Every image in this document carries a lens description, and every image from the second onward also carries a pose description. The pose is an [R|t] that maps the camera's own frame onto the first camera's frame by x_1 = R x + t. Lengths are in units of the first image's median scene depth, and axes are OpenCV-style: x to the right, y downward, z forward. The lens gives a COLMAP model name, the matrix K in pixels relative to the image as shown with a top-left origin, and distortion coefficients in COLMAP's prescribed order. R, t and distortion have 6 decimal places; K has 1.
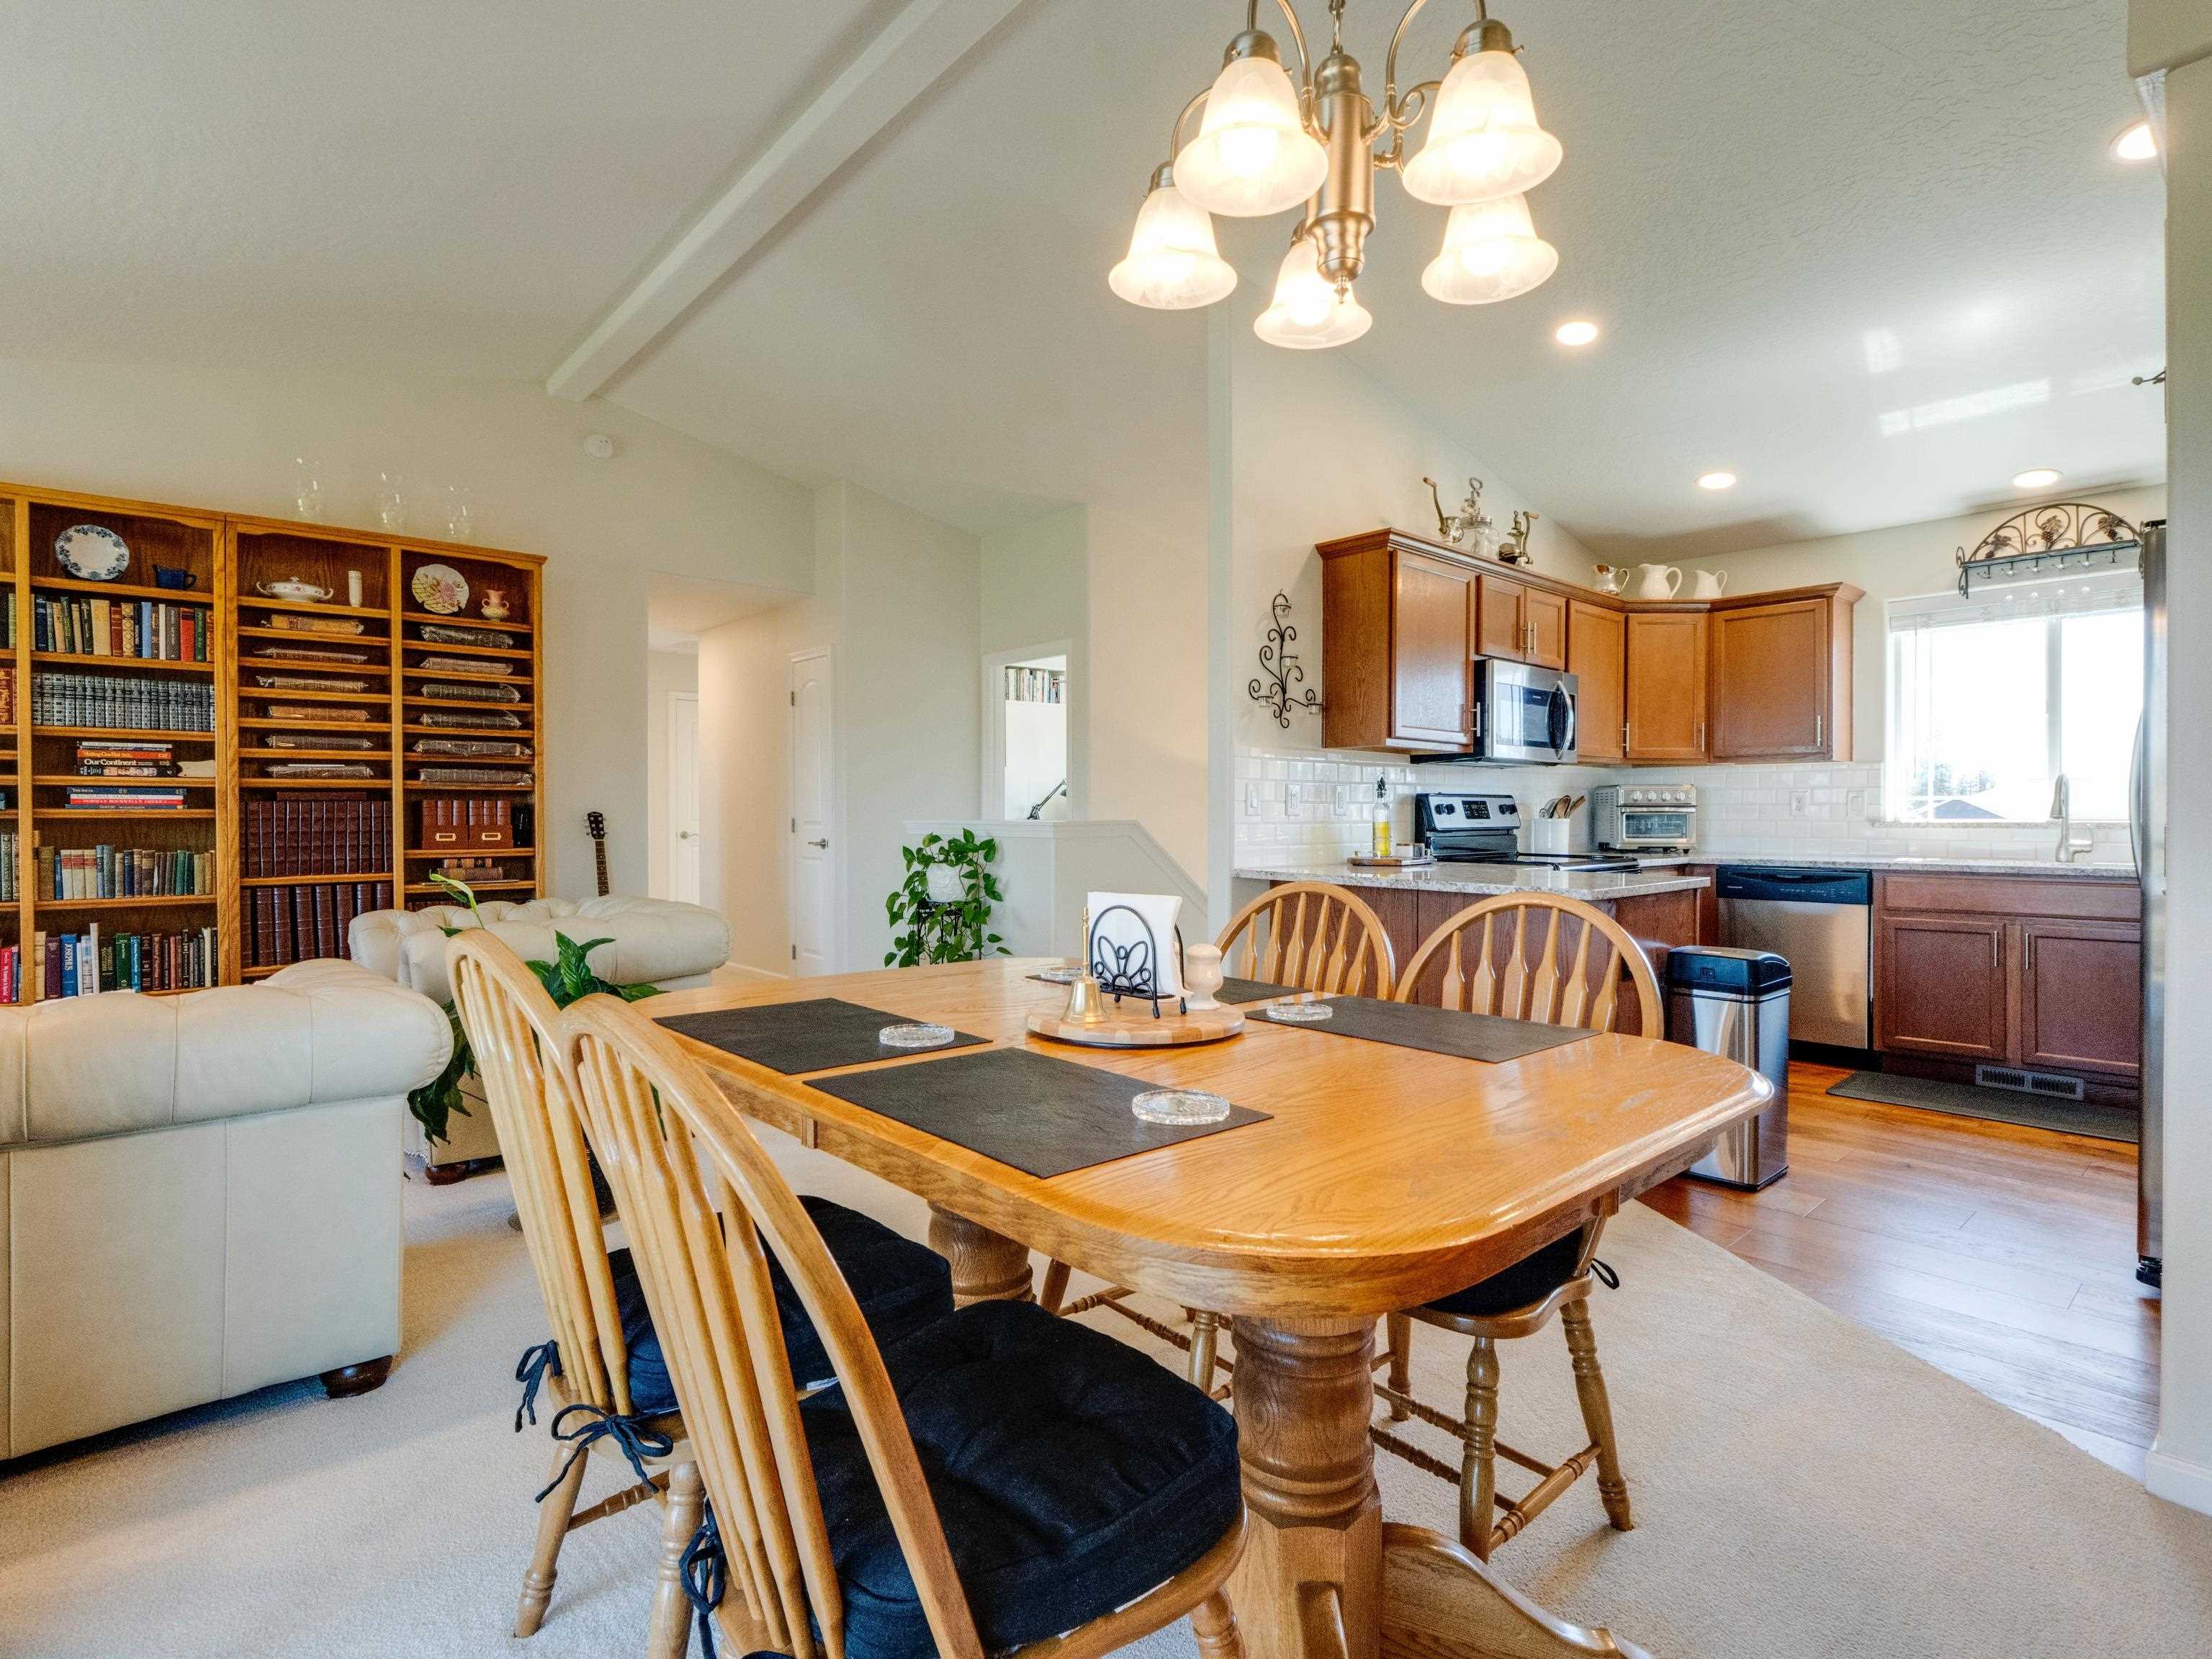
lens RADIAL K [[1101.7, 0, 1109.1], [0, 1101.7, 828.7], [0, 0, 1]] dist [-0.009056, -0.000550]
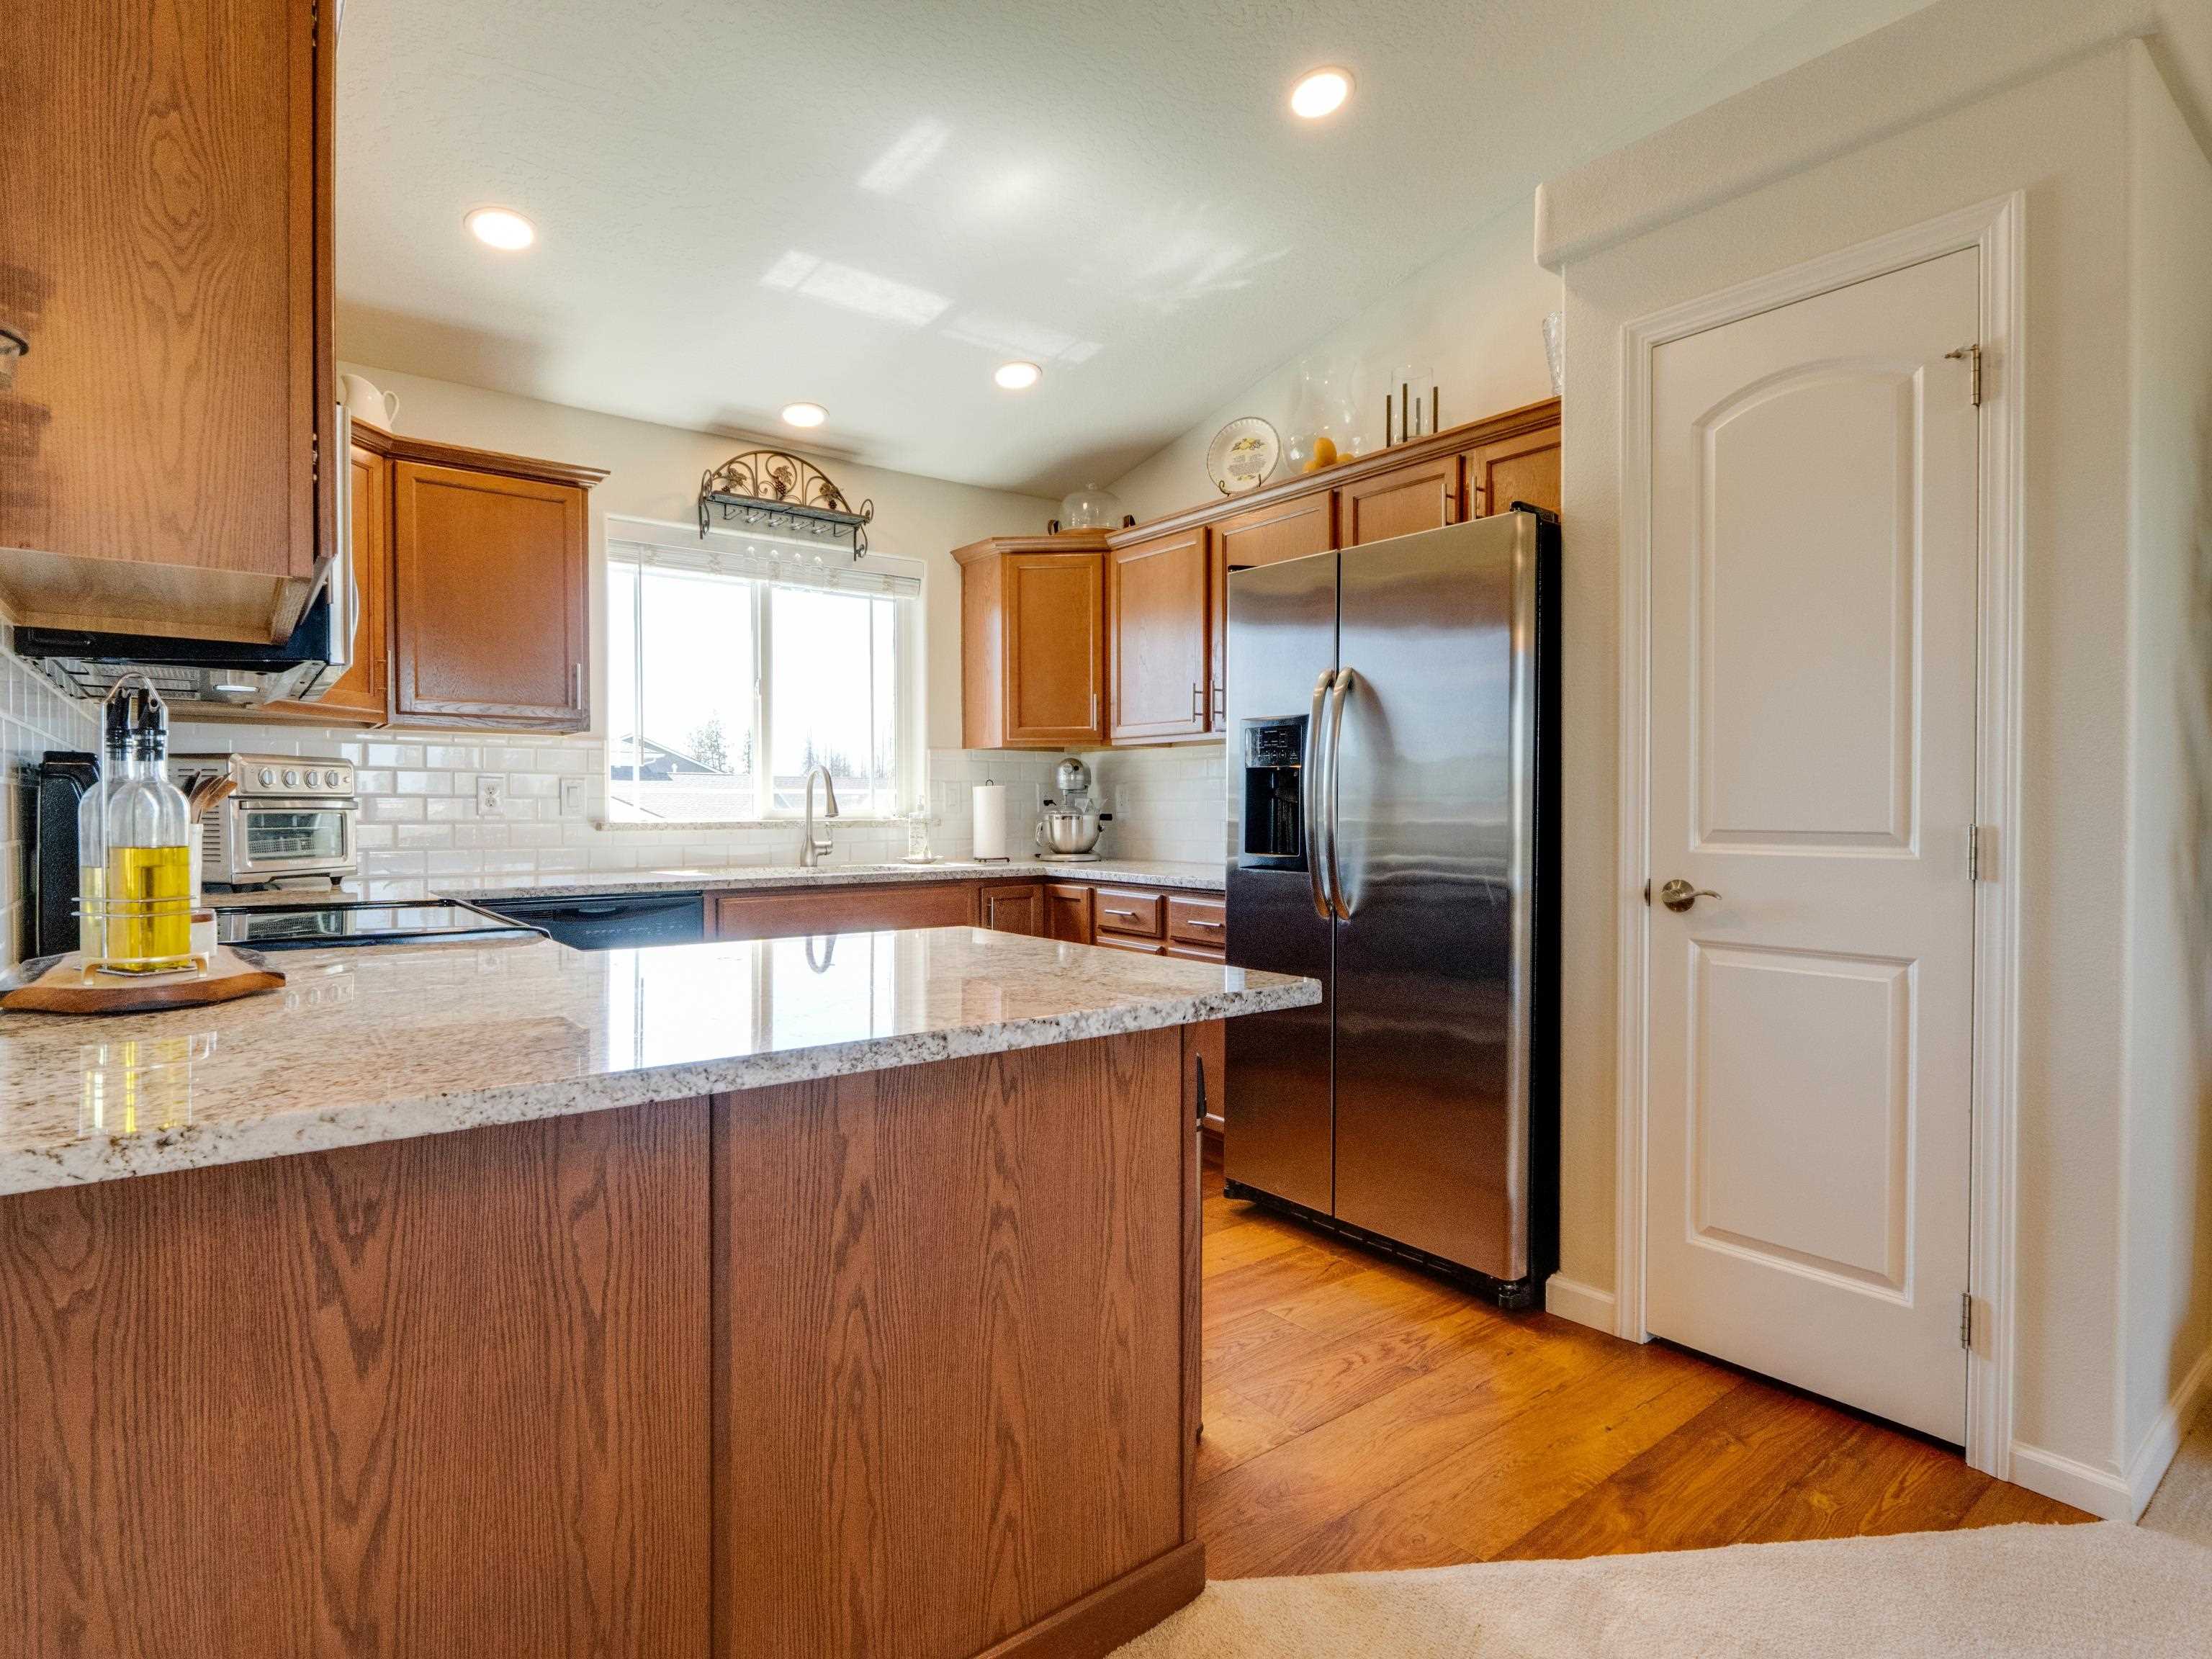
lens RADIAL K [[1158.8, 0, 1094.5], [0, 1158.8, 825.3], [0, 0, 1]] dist [-0.000119, -0.002692]
pose [[0.072948, -0.014541, 0.997230, -0.032198], [0.014162, 0.999808, 0.013542, -0.011180], [-0.997235, 0.013135, 0.073140, 0.677334]]
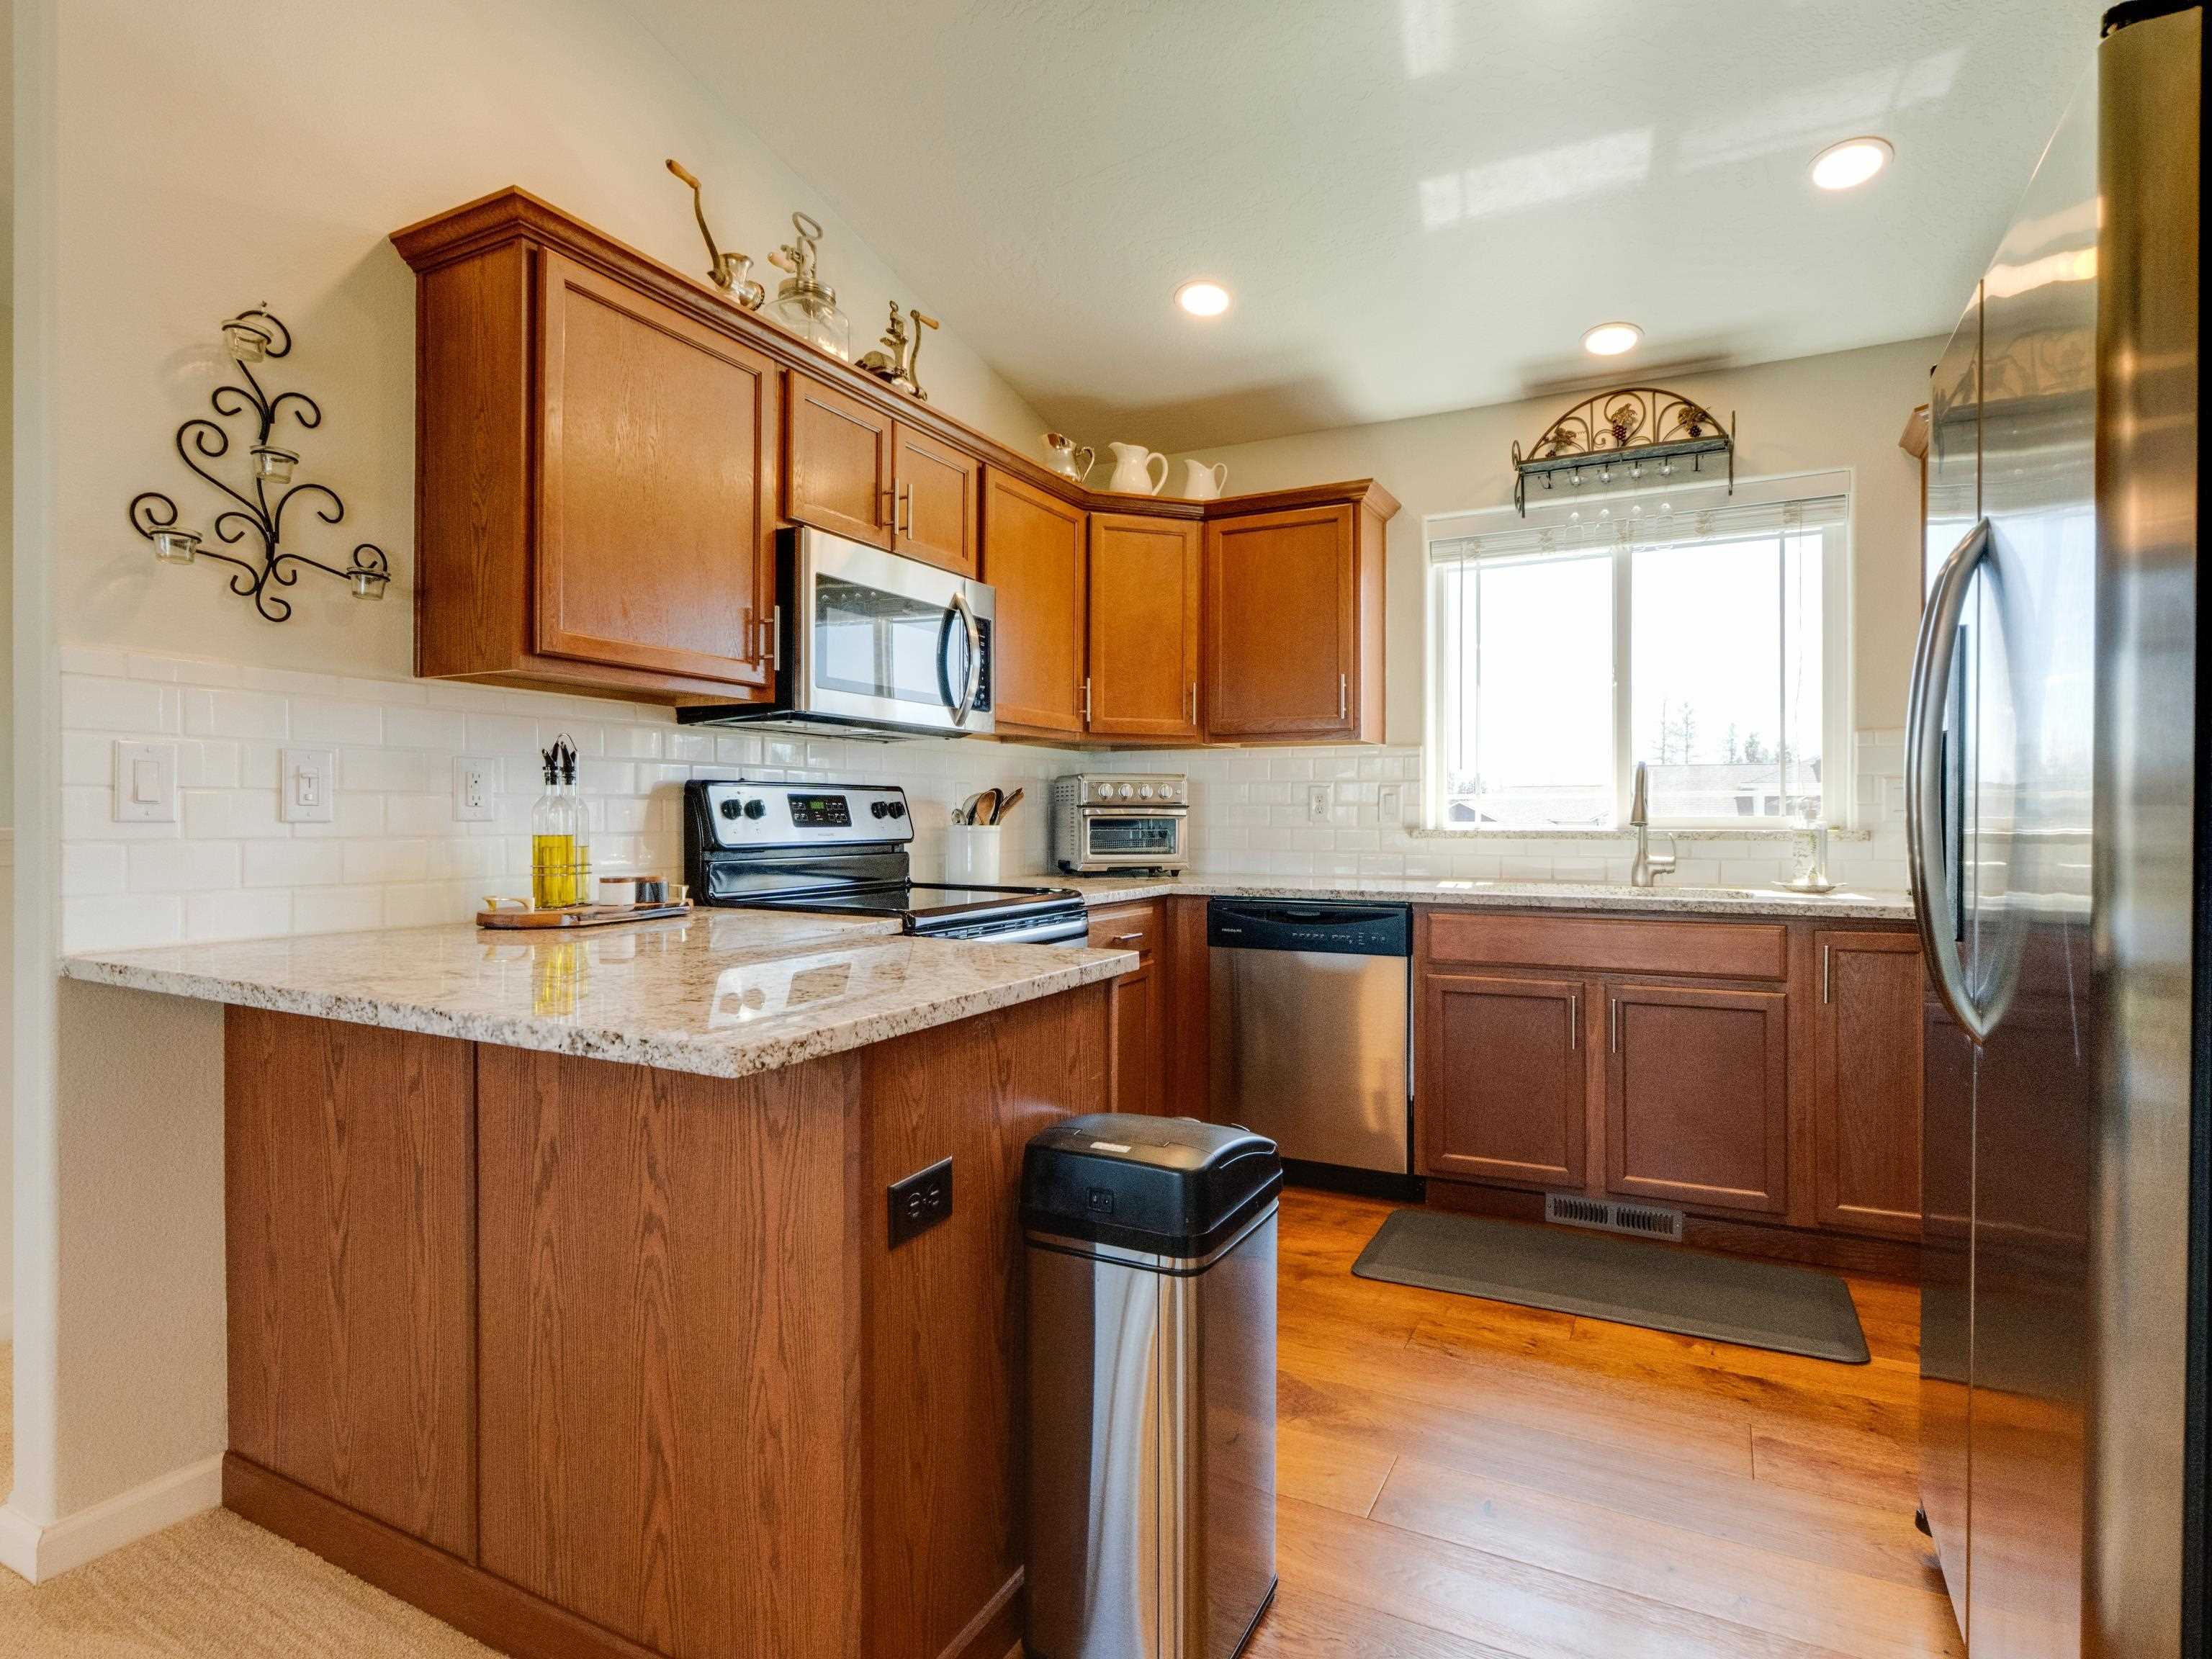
lens RADIAL K [[1158.8, 0, 1108.5], [0, 1158.8, 822.8], [0, 0, 1]] dist [-0.000119, -0.002692]
pose [[0.935163, 0.000031, 0.354218, 0.270421], [0.002605, 0.999972, -0.006964, -0.006581], [-0.354208, 0.007435, 0.935137, 0.401529]]
